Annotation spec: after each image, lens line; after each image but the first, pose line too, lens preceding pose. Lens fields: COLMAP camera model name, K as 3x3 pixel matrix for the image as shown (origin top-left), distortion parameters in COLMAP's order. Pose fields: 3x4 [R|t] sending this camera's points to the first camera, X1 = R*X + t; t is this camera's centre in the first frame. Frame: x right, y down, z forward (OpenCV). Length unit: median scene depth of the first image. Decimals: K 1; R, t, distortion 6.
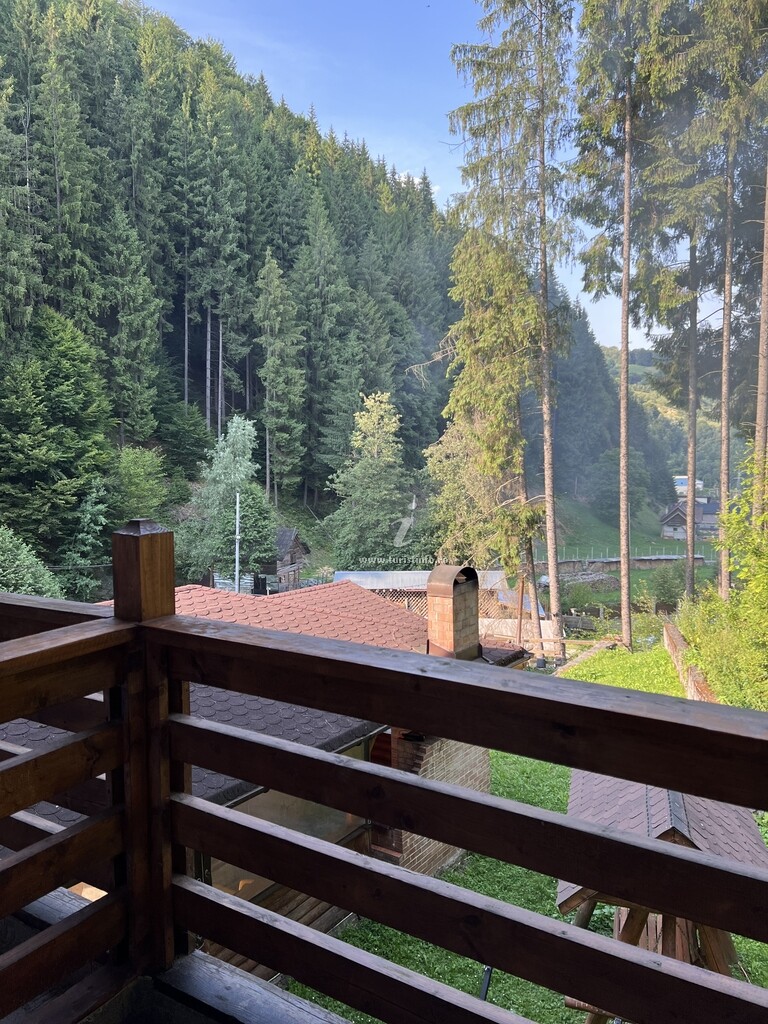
lens RADIAL K [[759.3, 0, 385.9], [0, 759.3, 515.7], [0, 0, 1]] dist [0.040783, -0.004668]
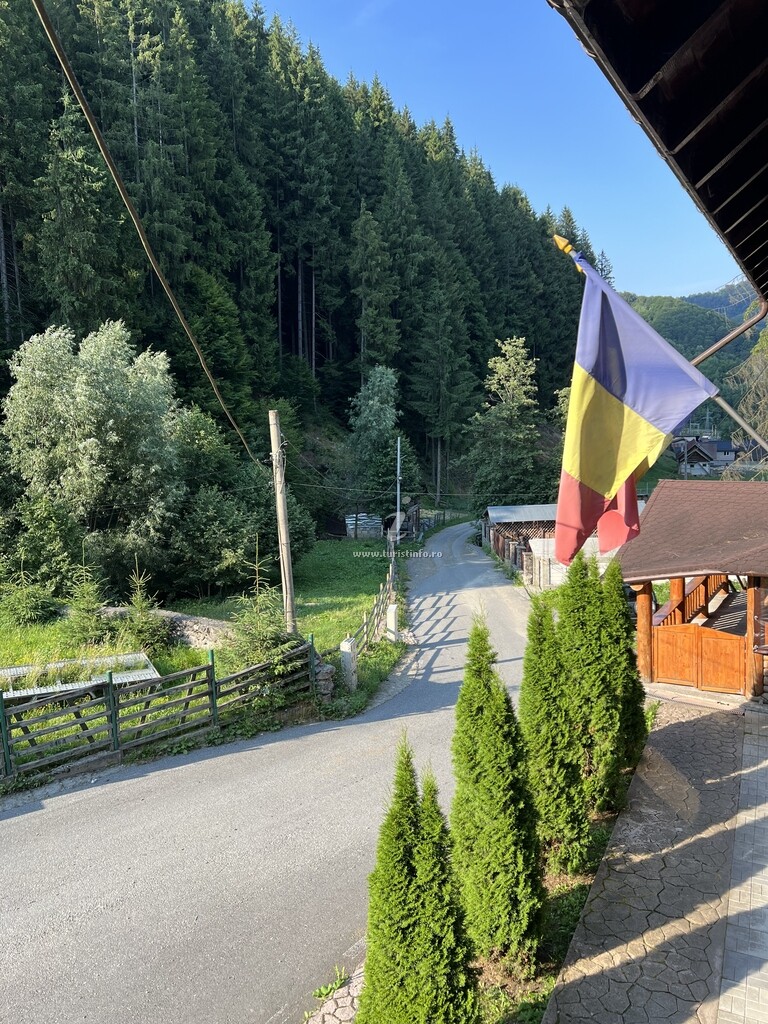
lens RADIAL K [[759.3, 0, 386.6], [0, 759.3, 508.2], [0, 0, 1]] dist [0.040783, -0.004668]
pose [[0.998255, -0.037600, 0.045522, -0.184299], [0.035079, 0.997872, 0.054962, 0.007215], [-0.047492, -0.053269, 0.997450, -0.044625]]
